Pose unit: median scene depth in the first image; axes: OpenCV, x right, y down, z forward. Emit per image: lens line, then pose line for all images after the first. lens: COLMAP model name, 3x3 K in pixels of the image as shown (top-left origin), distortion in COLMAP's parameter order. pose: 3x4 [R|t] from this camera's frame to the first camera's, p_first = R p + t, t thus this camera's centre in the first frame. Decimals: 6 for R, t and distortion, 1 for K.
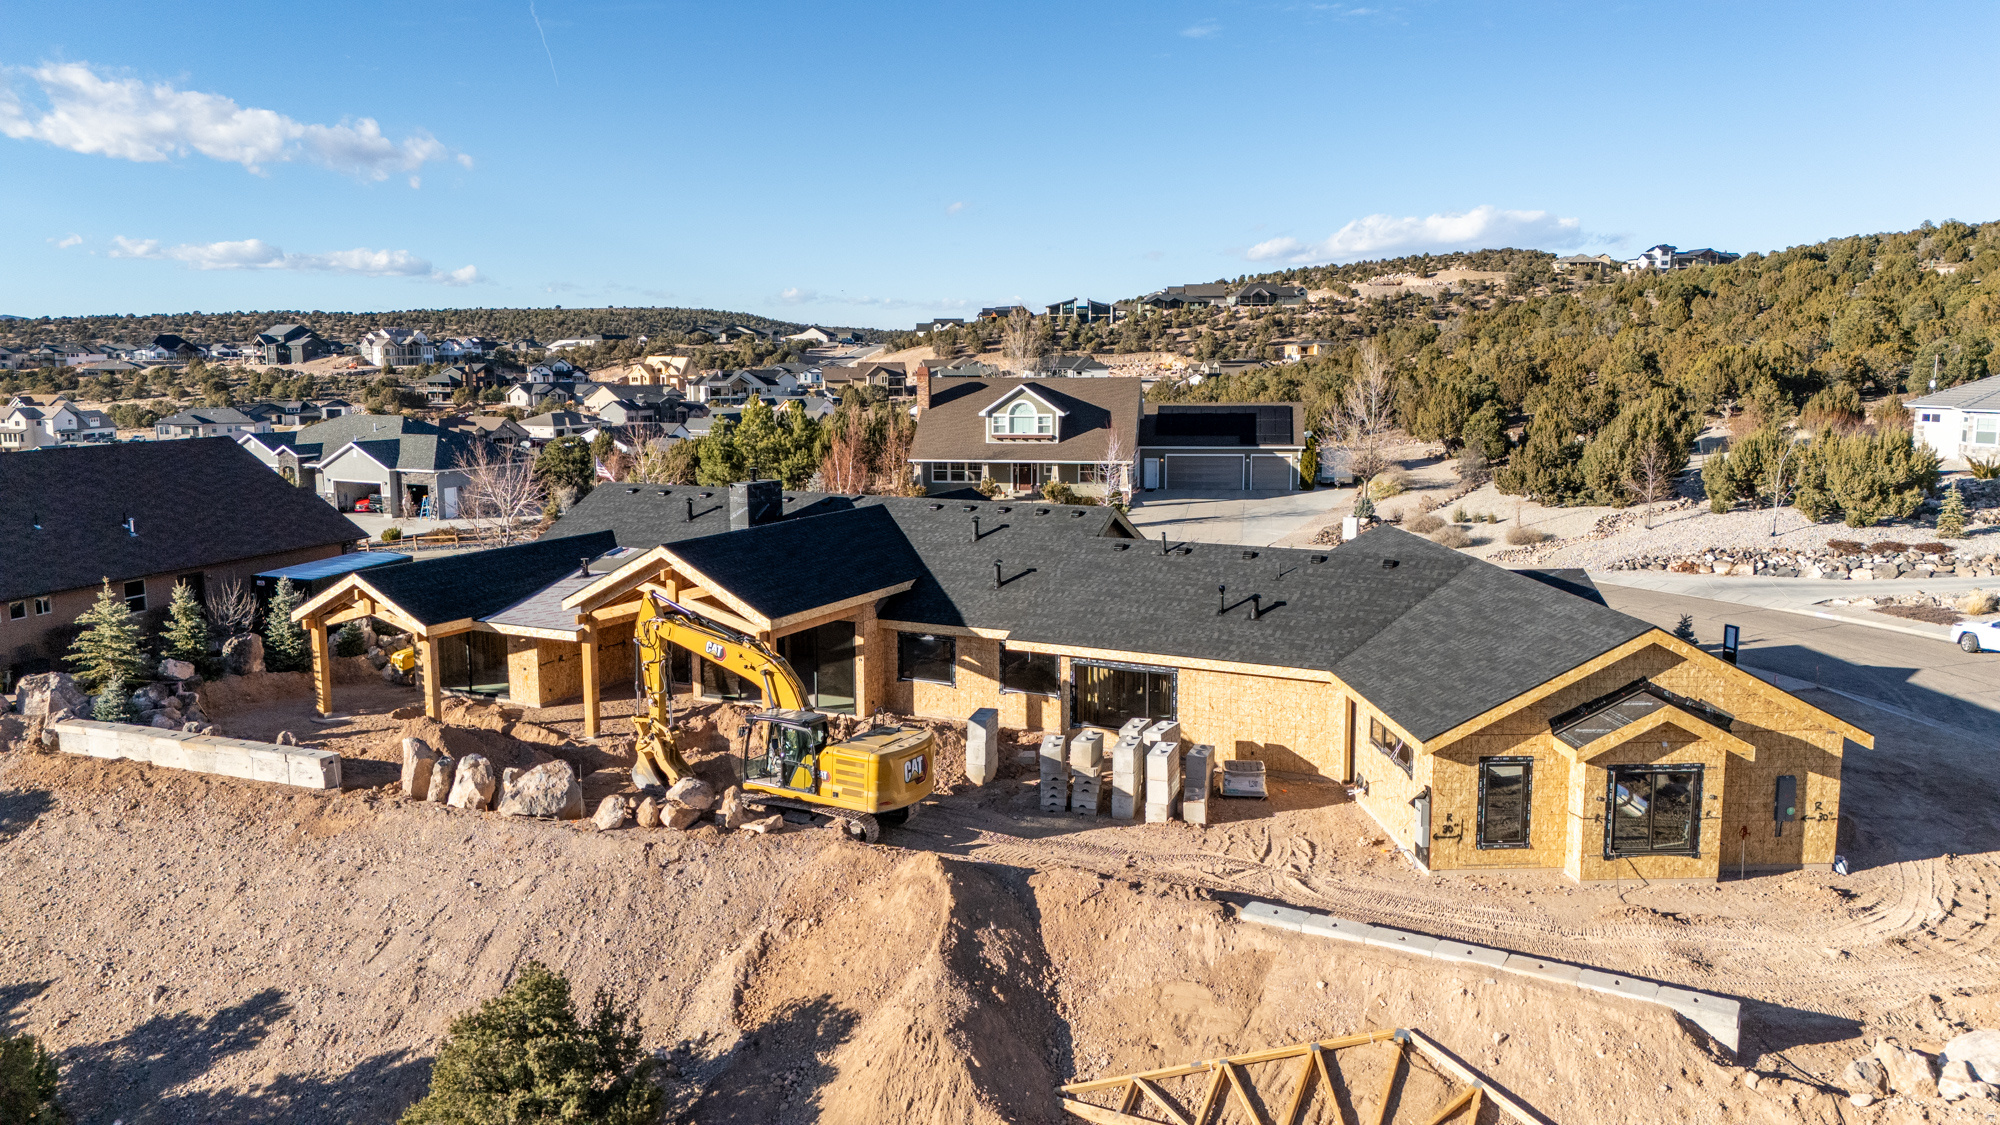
lens RADIAL K [[1466.2, 0, 1000.0], [0, 1466.2, 562.5], [0, 0, 1]] dist [0.079165, -0.080154]
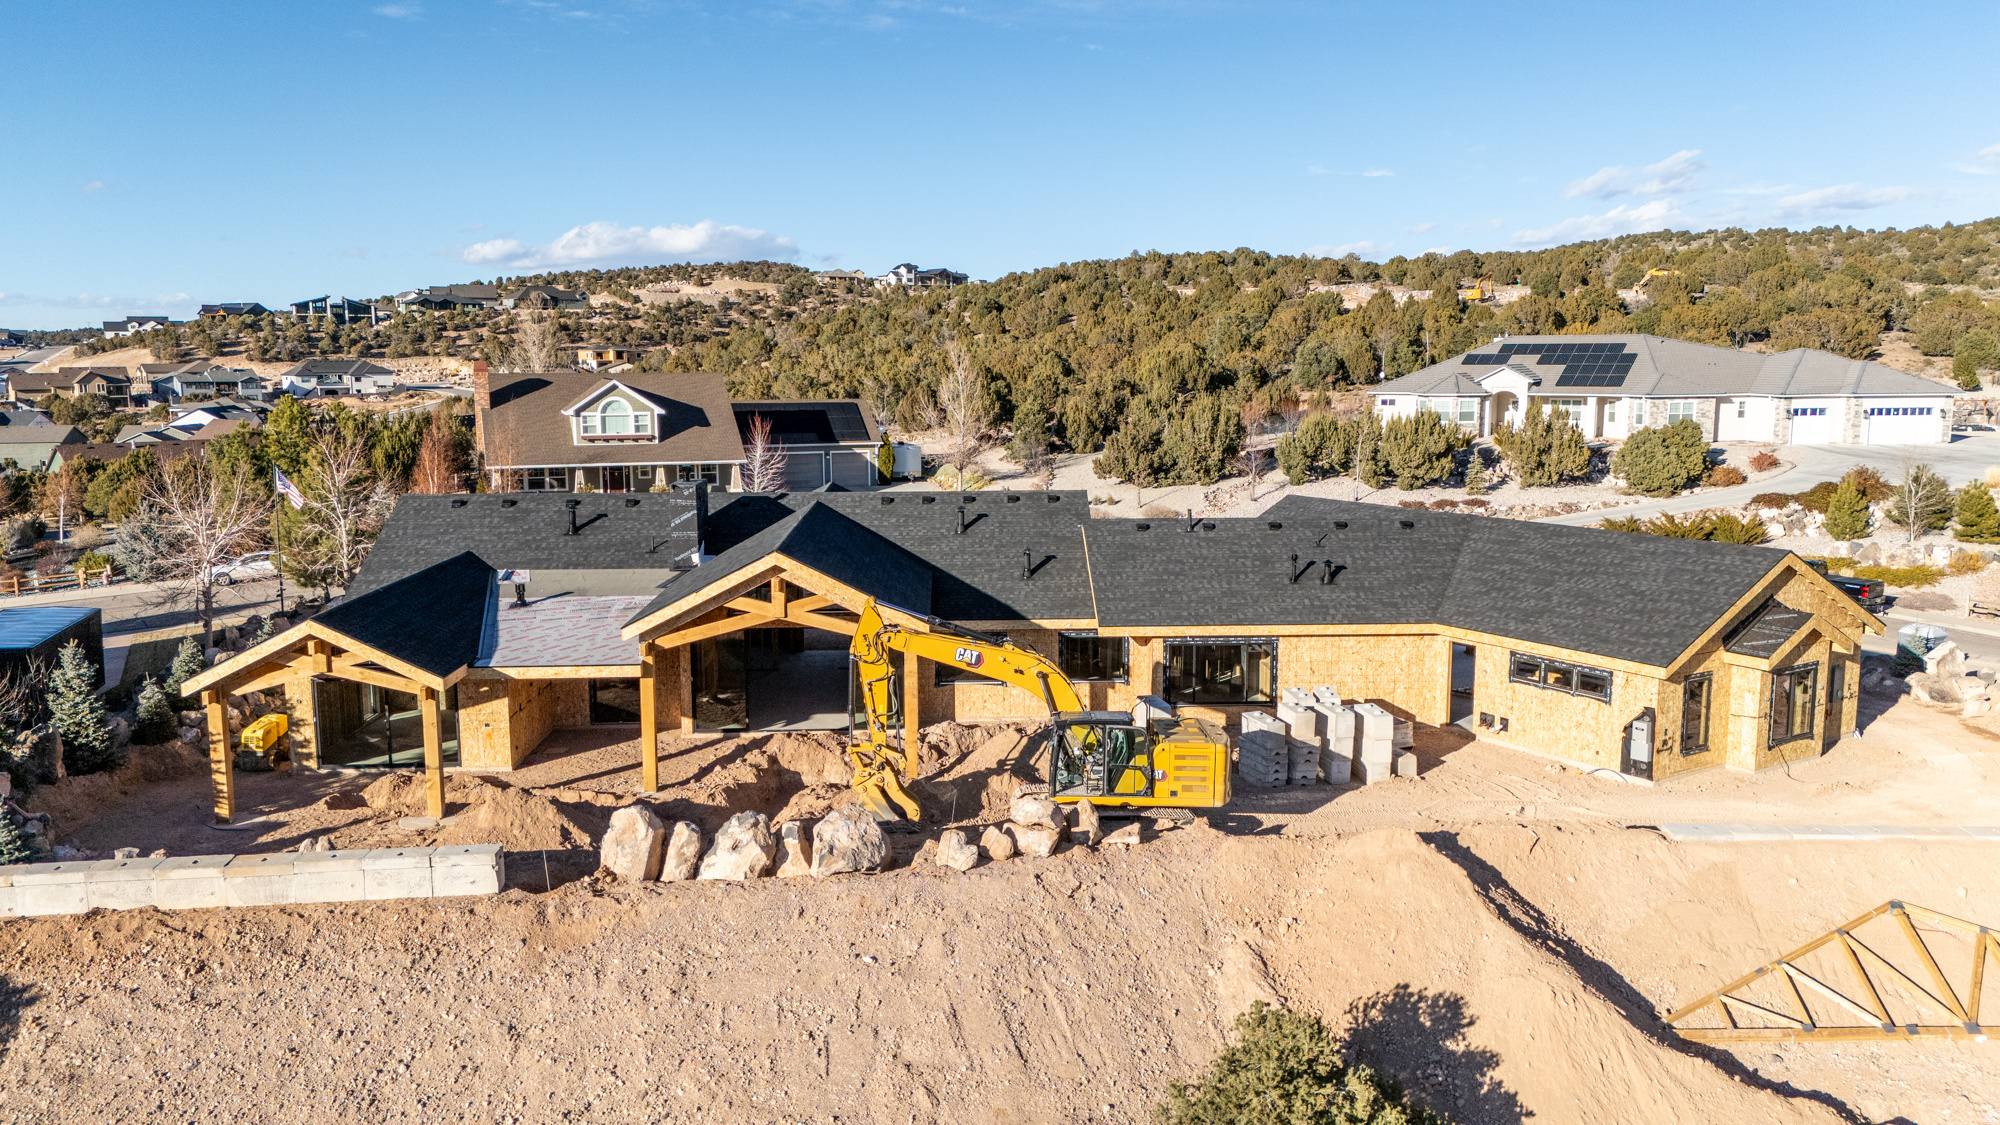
lens RADIAL K [[1466.2, 0, 1000.0], [0, 1466.2, 562.5], [0, 0, 1]] dist [0.079165, -0.080154]
pose [[0.870439, -0.067881, 0.487573, -0.229821], [0.070767, 0.997414, 0.012525, -0.002697], [-0.487163, 0.023602, 0.872992, 0.083295]]
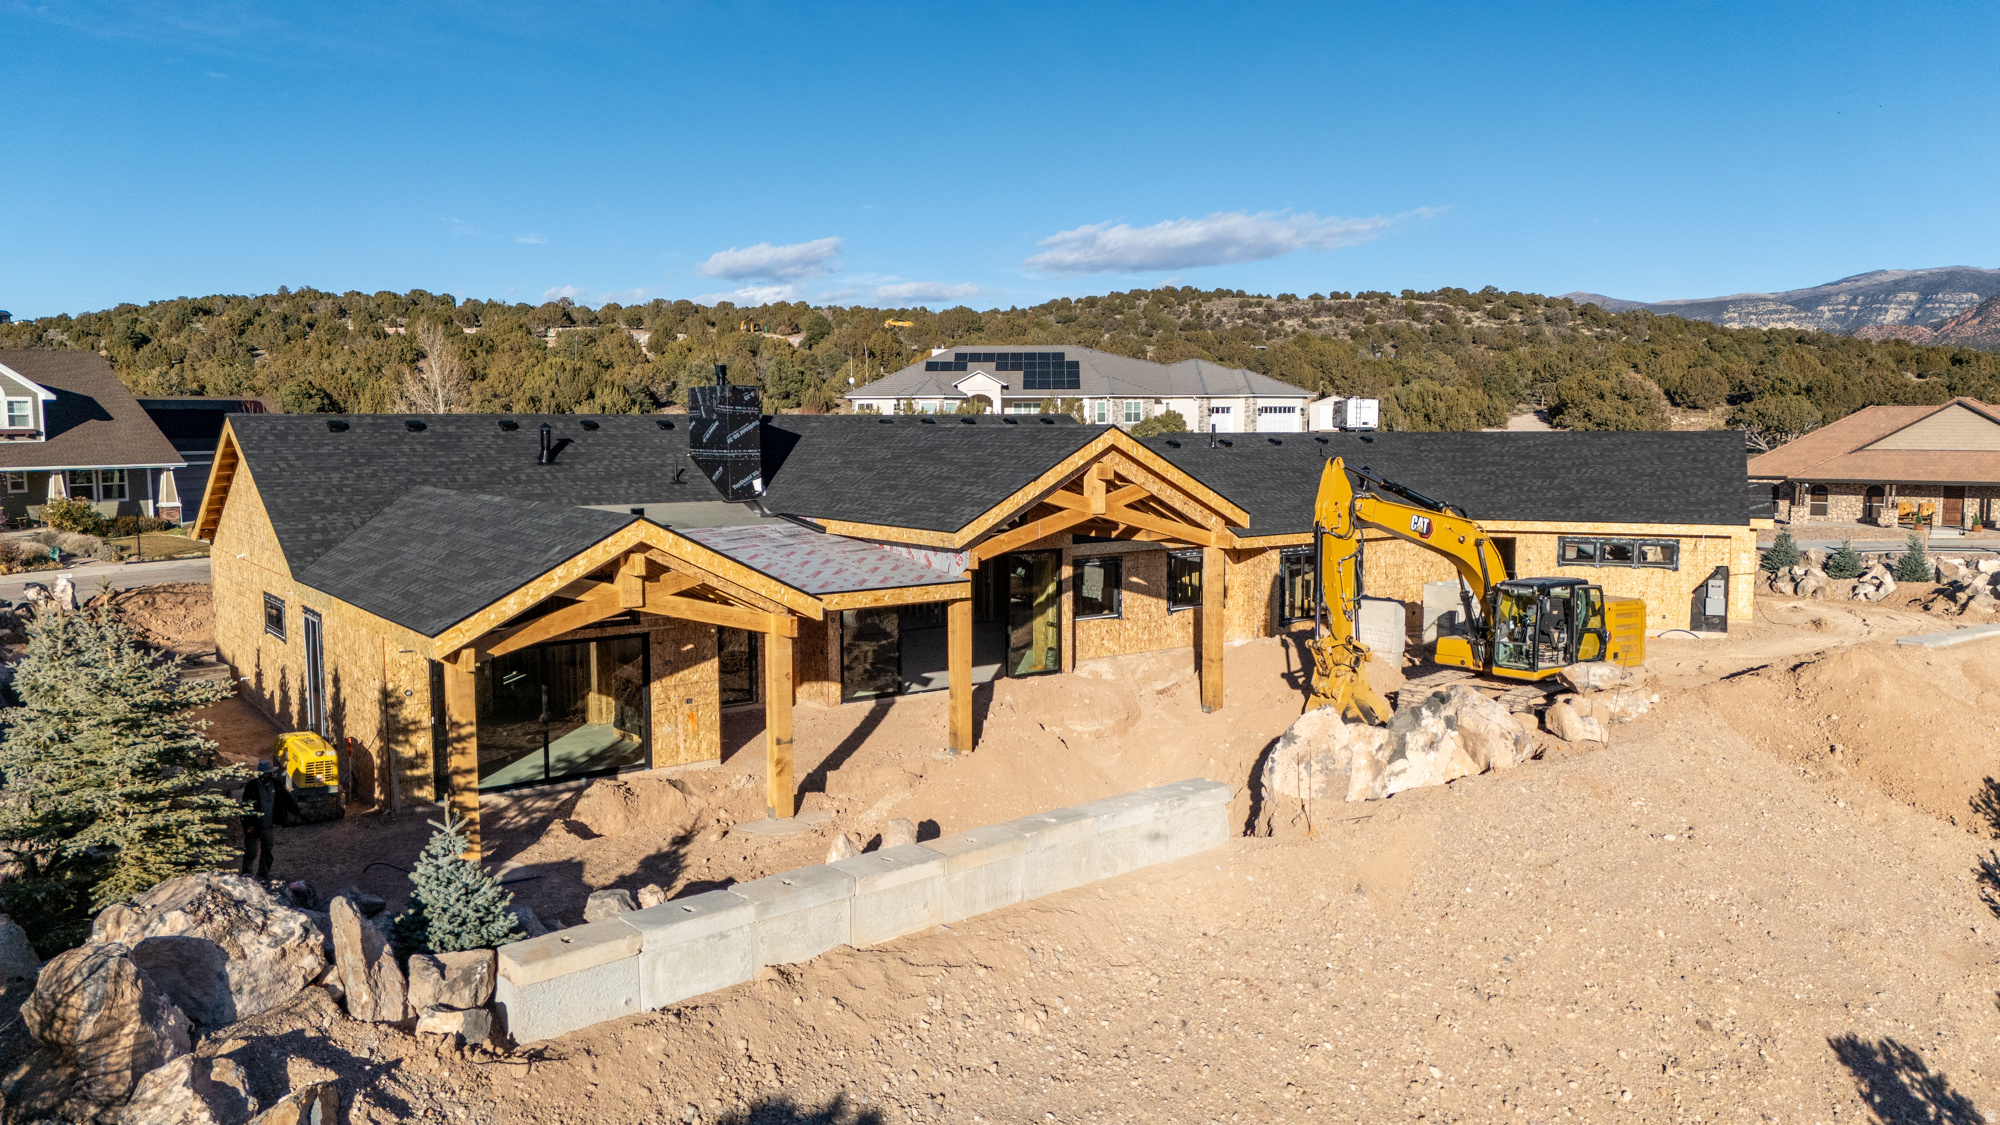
lens RADIAL K [[1466.2, 0, 1000.0], [0, 1466.2, 562.5], [0, 0, 1]] dist [0.079165, -0.080154]
pose [[0.447136, -0.083538, 0.890556, -0.369264], [0.131340, 0.990969, 0.027013, 0.010820], [-0.884771, 0.104887, 0.454070, 0.318241]]
